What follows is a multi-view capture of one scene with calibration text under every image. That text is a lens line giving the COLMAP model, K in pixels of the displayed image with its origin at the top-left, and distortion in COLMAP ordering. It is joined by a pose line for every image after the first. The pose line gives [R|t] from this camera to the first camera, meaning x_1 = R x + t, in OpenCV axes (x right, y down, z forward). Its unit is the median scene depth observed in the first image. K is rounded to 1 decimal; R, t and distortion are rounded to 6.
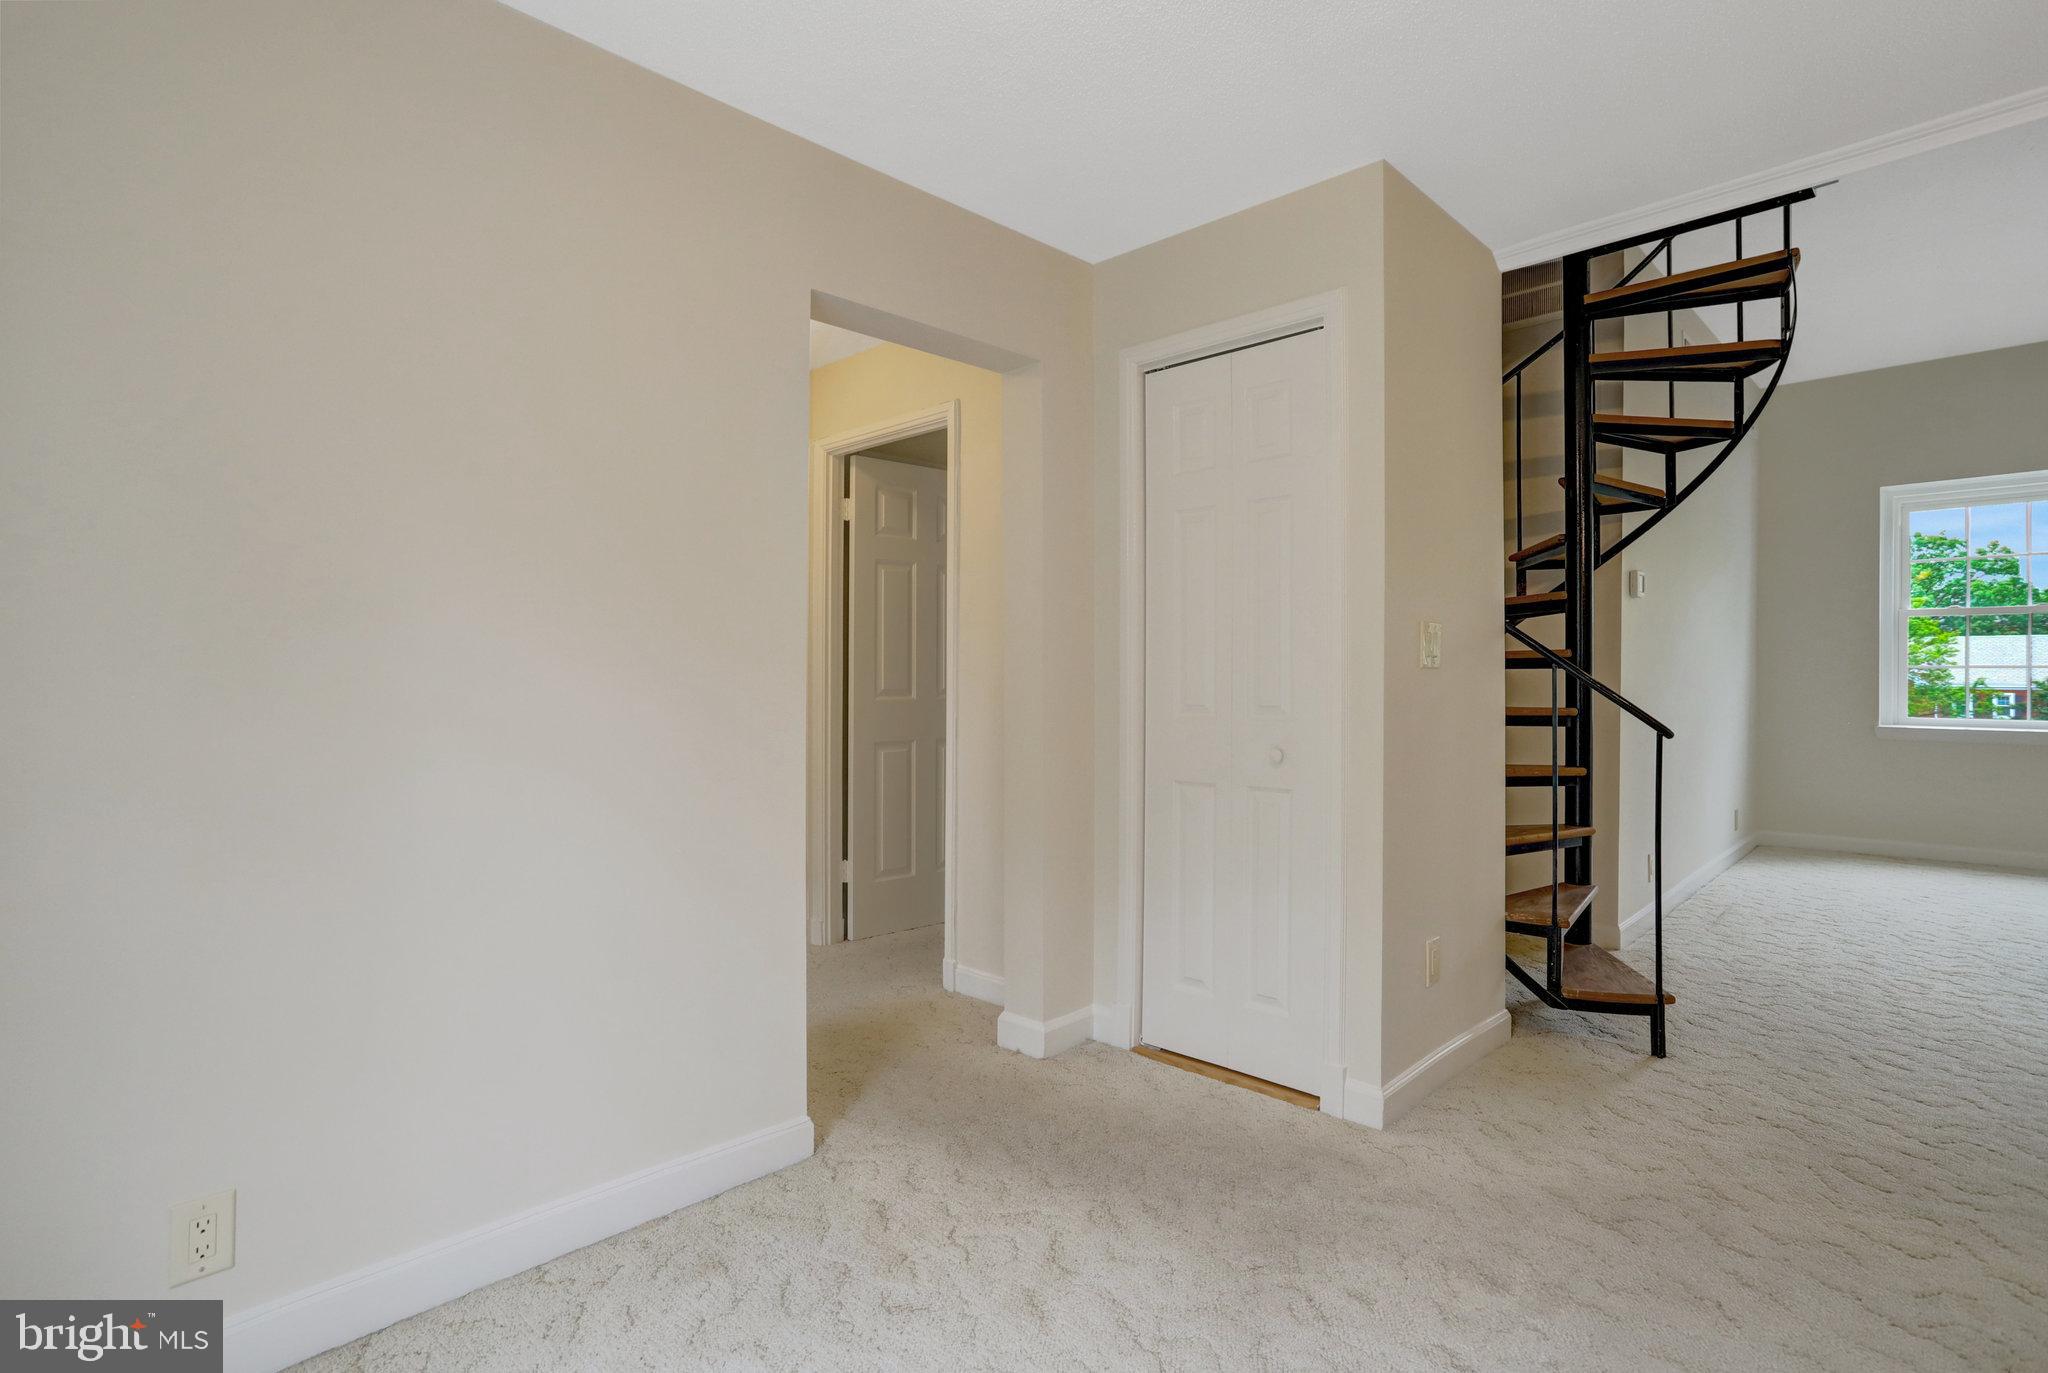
lens RADIAL K [[1034.7, 0, 1039.9], [0, 1034.7, 677.4], [0, 0, 1]] dist [0.015938, 0.004588]
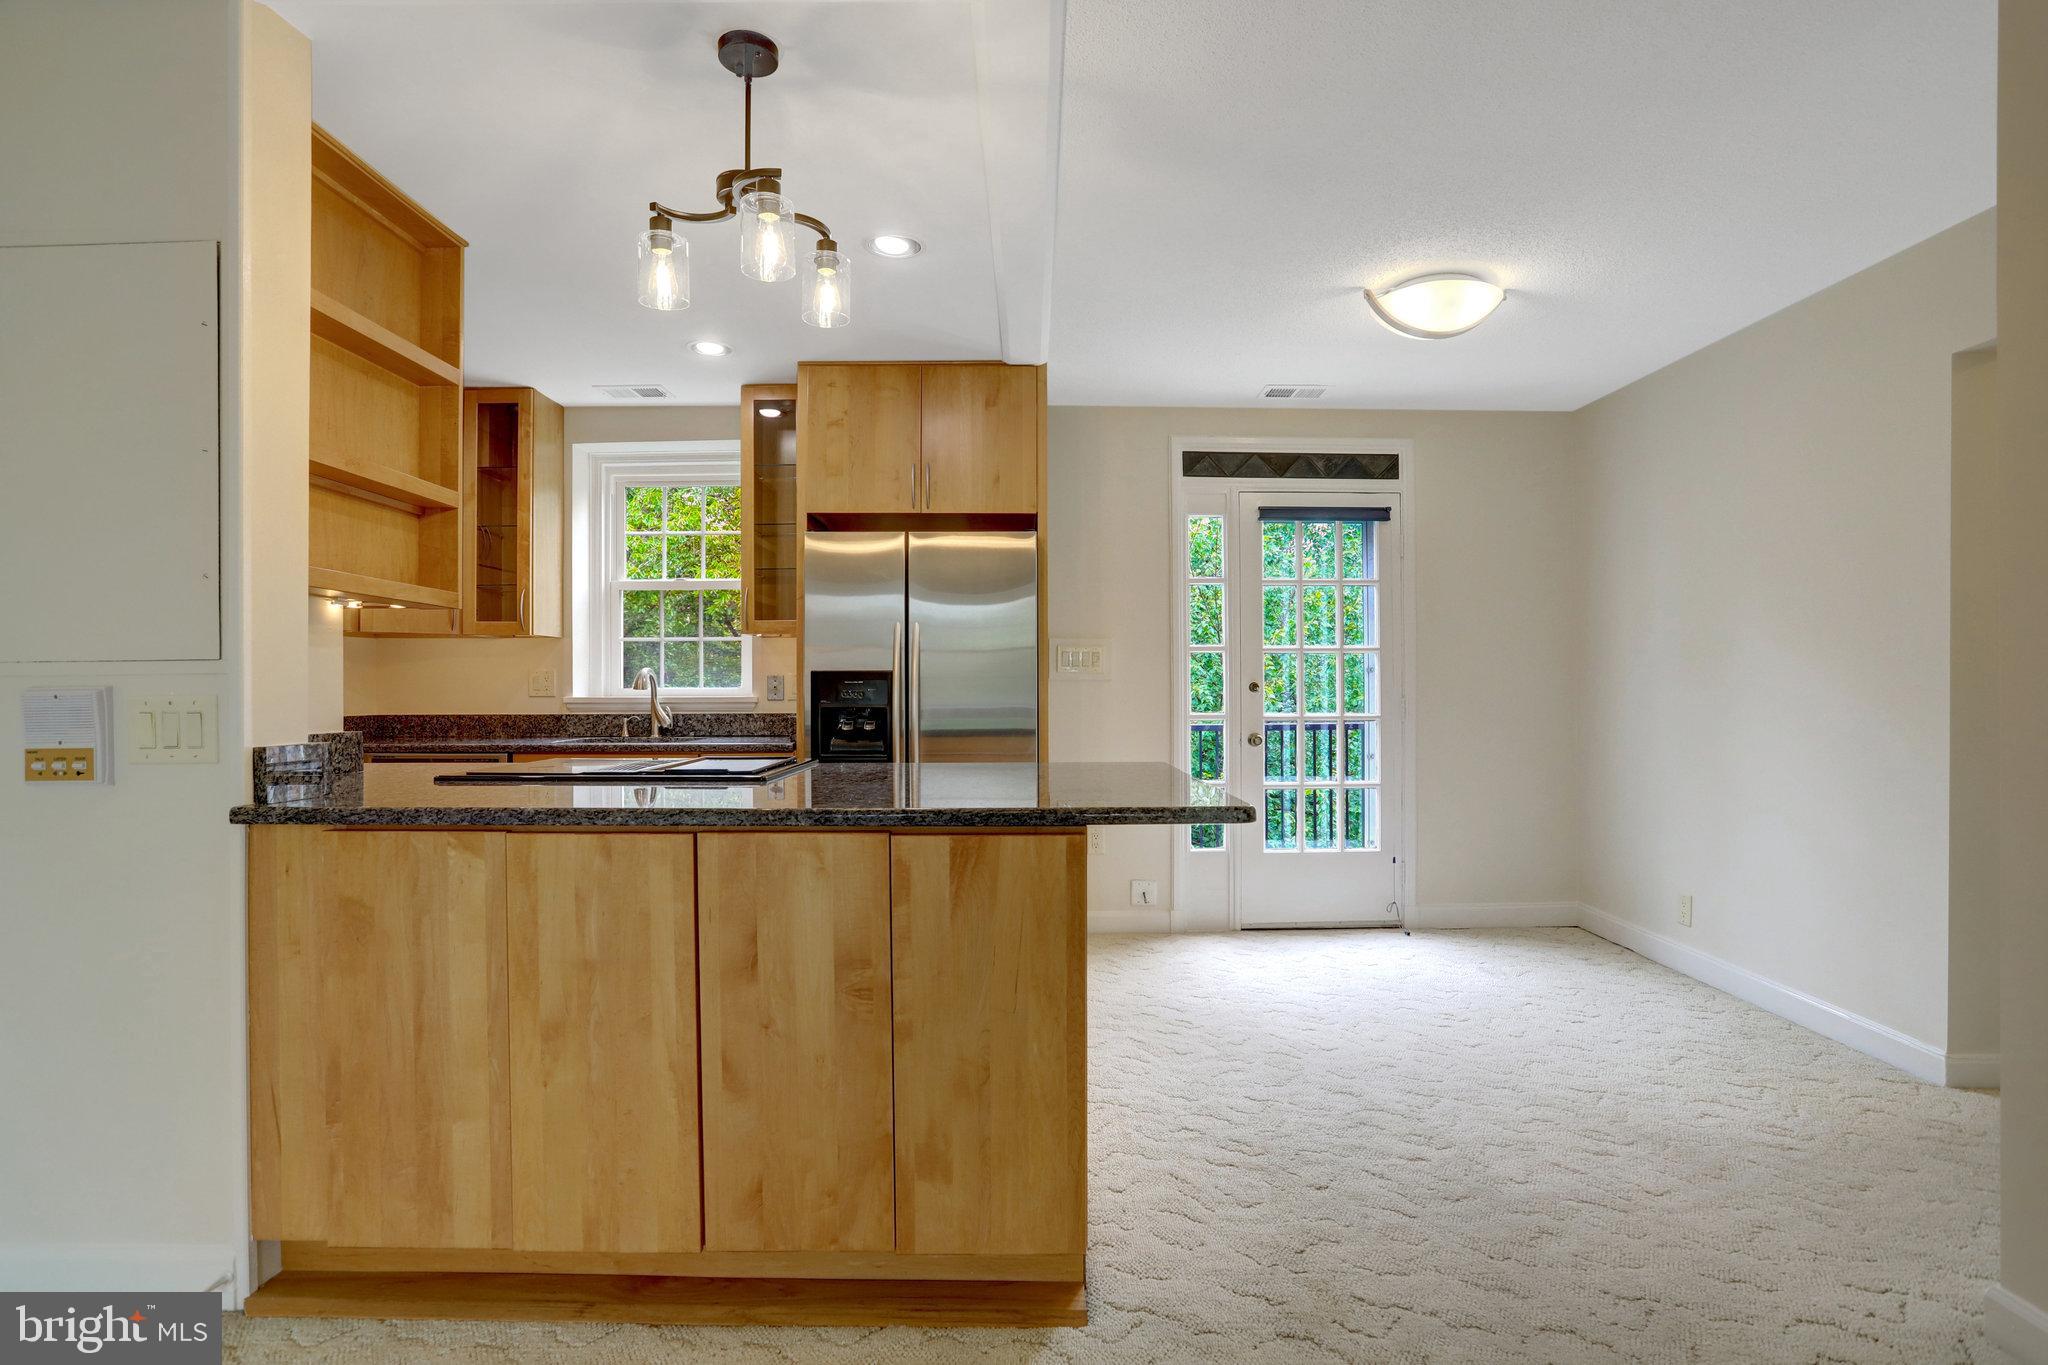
lens RADIAL K [[1011.3, 0, 1033.6], [0, 1011.3, 695.2], [0, 0, 1]] dist [-0.049681, 0.023109]
pose [[-0.725499, 0.012917, -0.688102, 1.125639], [0.011396, 0.999912, 0.006756, -0.008152], [0.688129, -0.002940, -0.725582, 0.948557]]
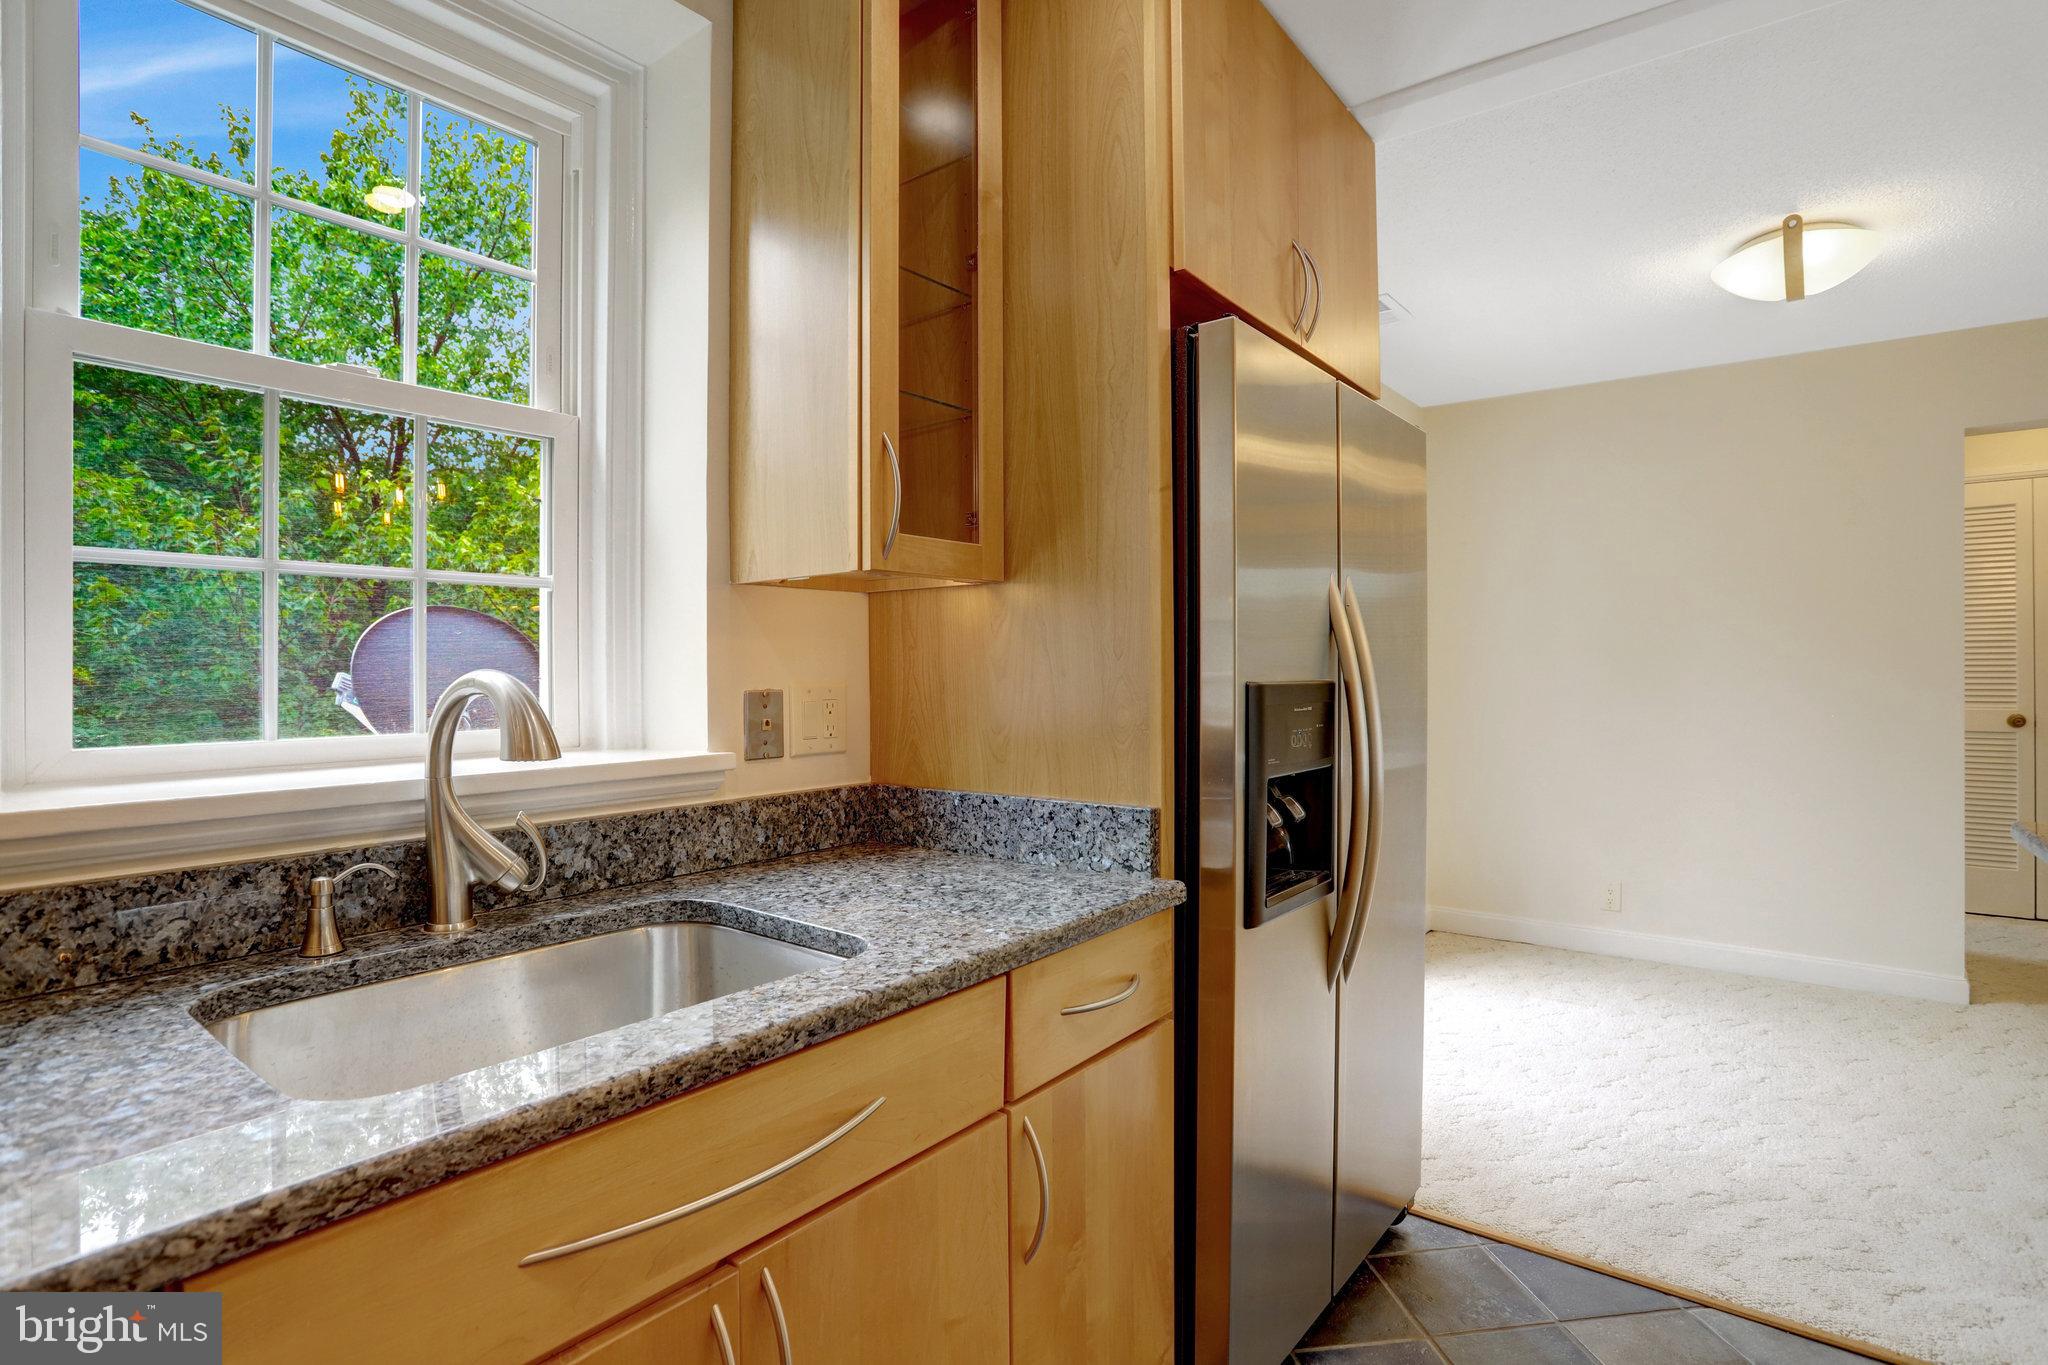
lens RADIAL K [[1011.3, 0, 1030.3], [0, 1011.3, 666.6], [0, 0, 1]] dist [-0.049681, 0.023109]
pose [[0.104948, -0.001501, -0.994477, 0.911519], [0.014735, 0.999891, 0.000046, -0.045070], [0.994369, -0.014659, 0.104959, -0.426943]]
